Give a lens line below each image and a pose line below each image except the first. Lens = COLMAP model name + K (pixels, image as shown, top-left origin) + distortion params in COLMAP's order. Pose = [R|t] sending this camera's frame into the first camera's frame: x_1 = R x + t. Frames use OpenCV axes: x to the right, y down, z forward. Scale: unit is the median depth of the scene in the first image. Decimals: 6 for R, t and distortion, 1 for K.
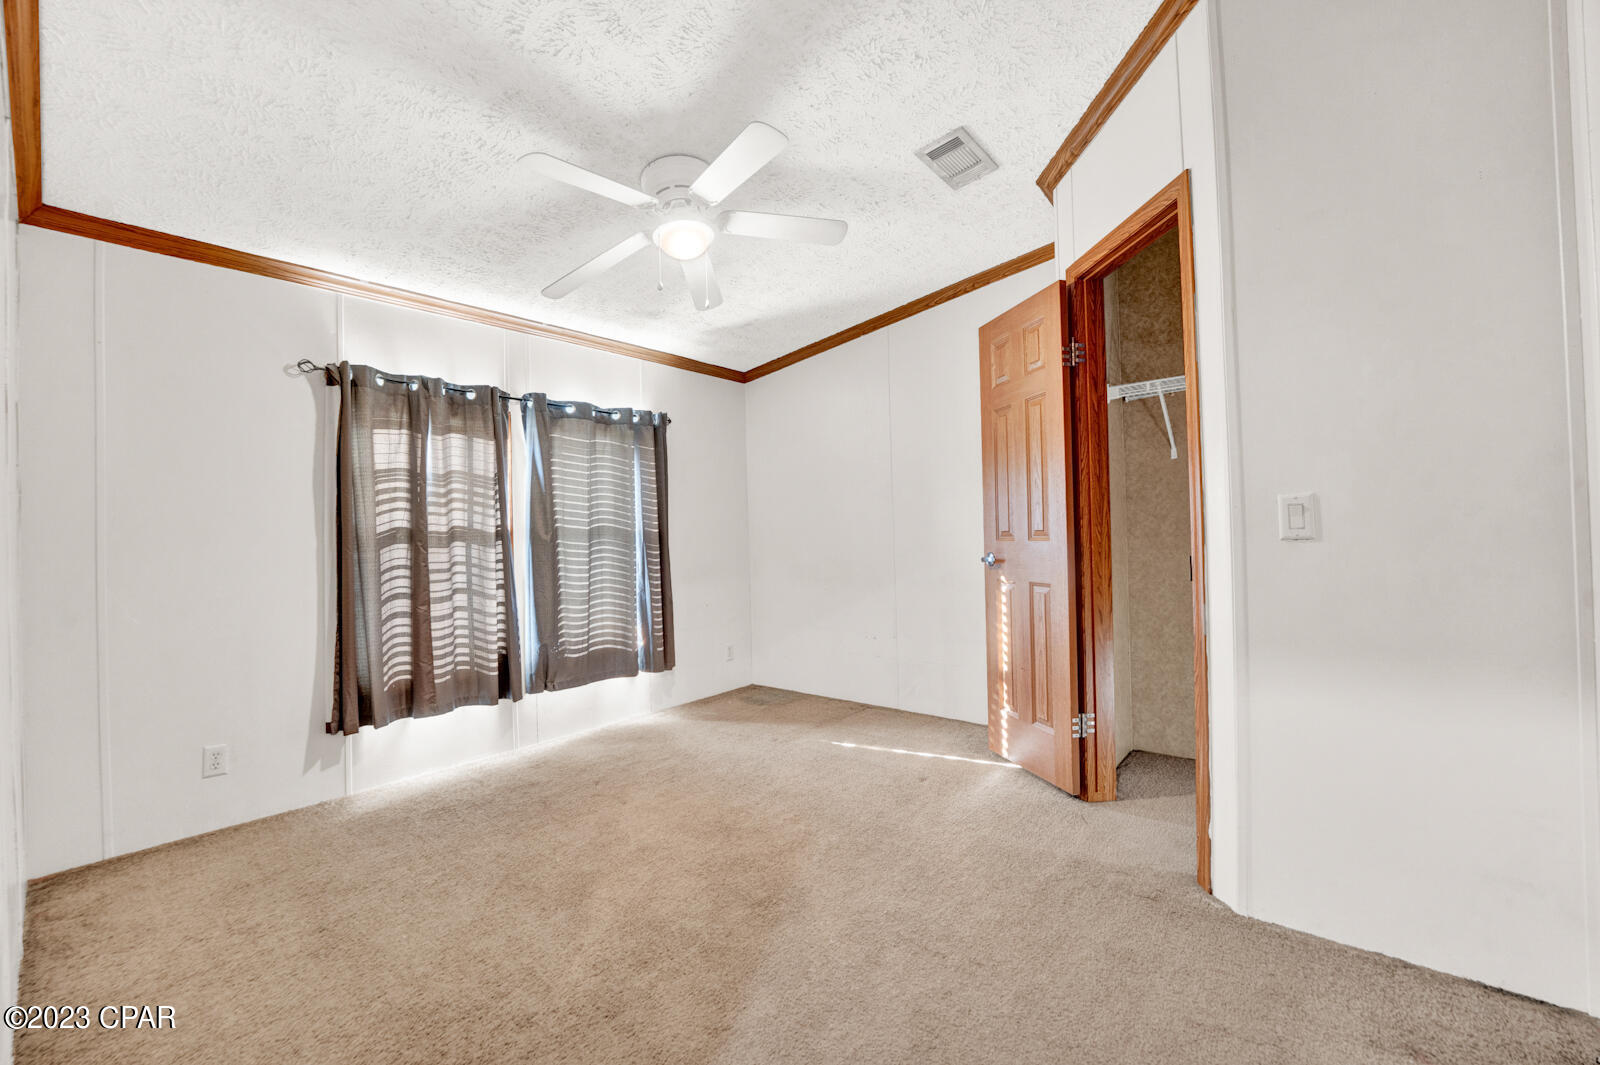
lens RADIAL K [[653.9, 0, 785.7], [0, 653.9, 534.2], [0, 0, 1]] dist [-0.029408, 0.000489]
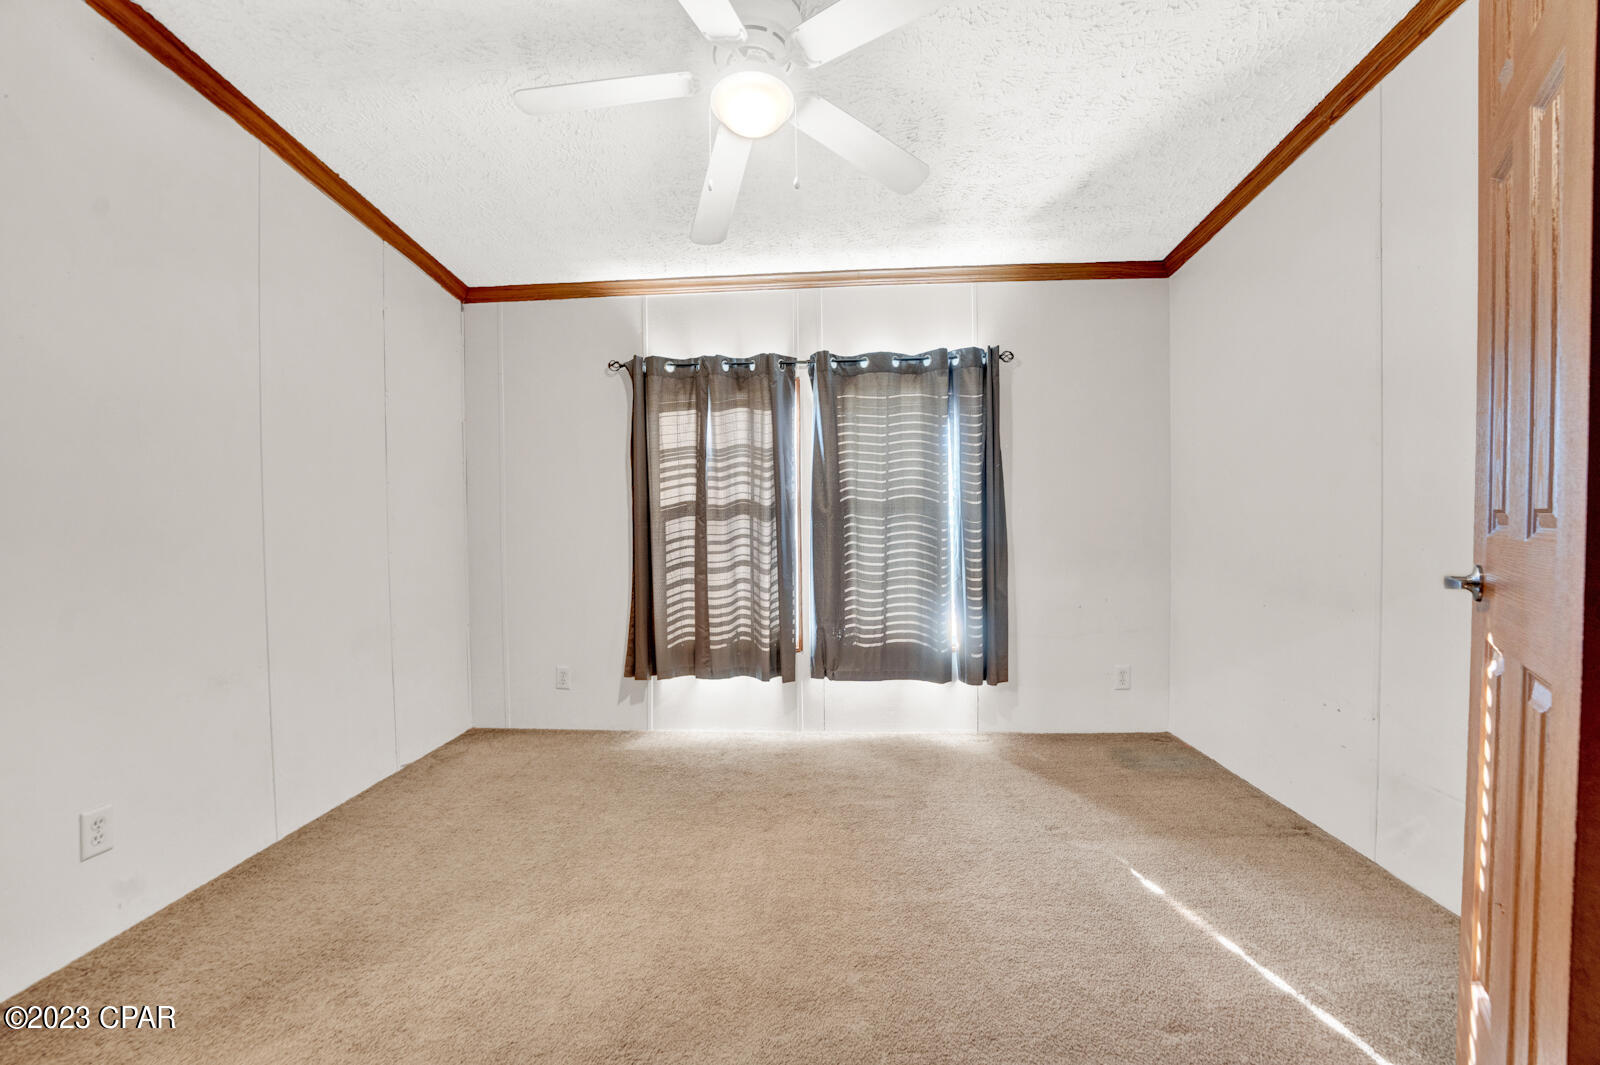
lens RADIAL K [[653.9, 0, 785.7], [0, 653.9, 534.2], [0, 0, 1]] dist [-0.029408, 0.000489]
pose [[0.593865, 0.040431, -0.803549, 0.370475], [0.001193, 0.998691, 0.051131, -0.010486], [0.804564, -0.031324, 0.593039, 0.462345]]
